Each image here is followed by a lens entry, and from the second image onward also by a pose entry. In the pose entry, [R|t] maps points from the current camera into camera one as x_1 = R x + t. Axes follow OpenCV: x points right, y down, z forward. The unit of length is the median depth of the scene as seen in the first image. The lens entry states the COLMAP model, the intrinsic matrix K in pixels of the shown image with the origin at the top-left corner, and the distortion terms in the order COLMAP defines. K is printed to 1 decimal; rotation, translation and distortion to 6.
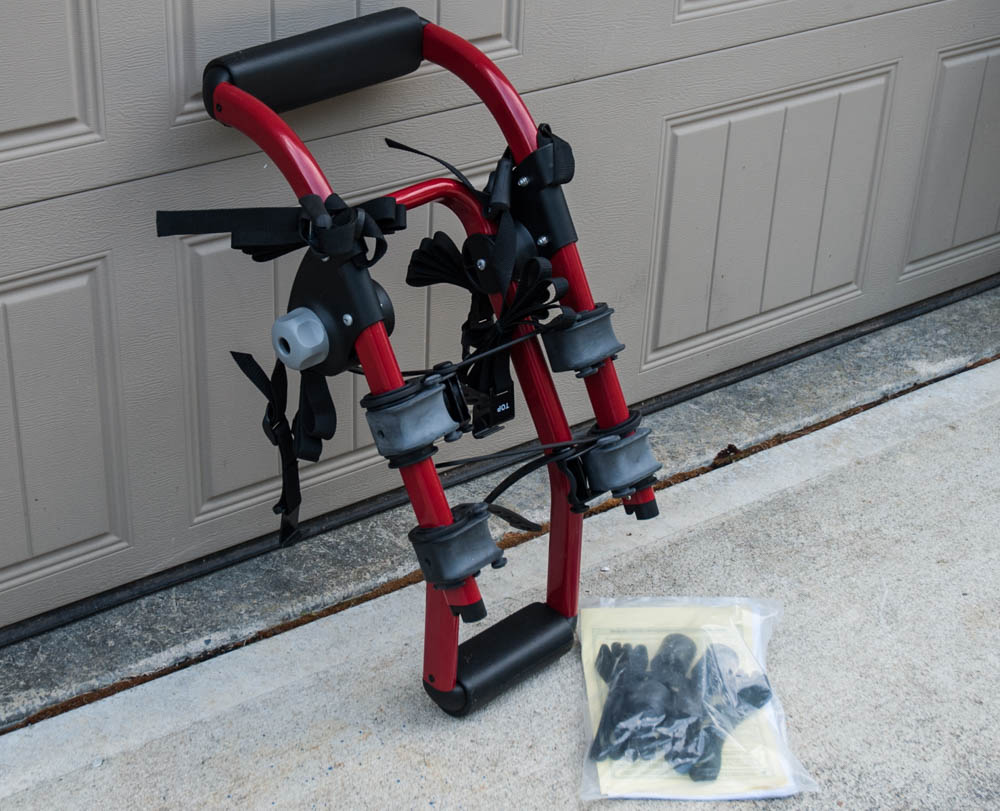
lens RADIAL K [[1748.1, 0, 500.0], [0, 1748.1, 405.5], [0, 0, 1]] dist [-0.048253, -0.161006]
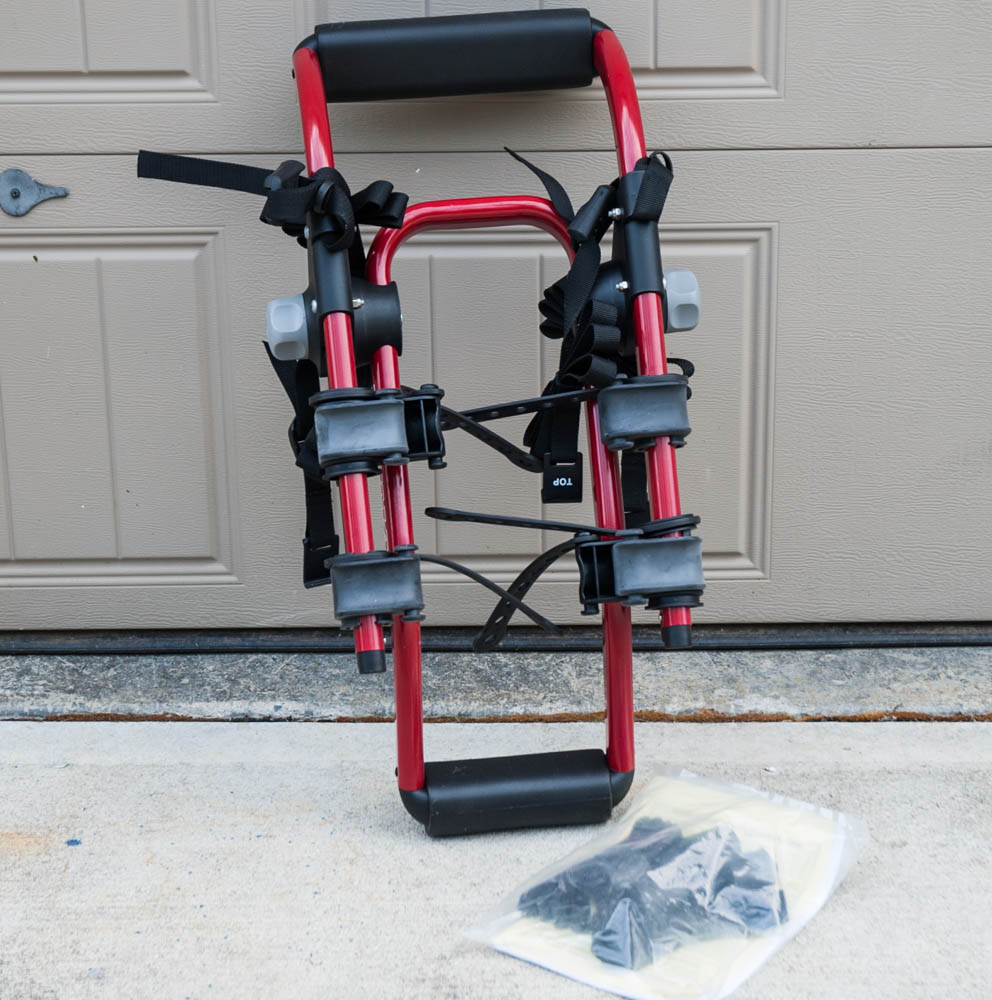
lens RADIAL K [[2810.6, 0, 496.0], [0, 2810.6, 500.0], [0, 0, 1]] dist [-0.004396, 0.430622]
pose [[0.807905, 0.185007, -0.559519, 0.699214], [-0.259317, 0.964189, -0.055622, 0.088594], [0.529191, 0.190030, 0.826949, -0.113755]]
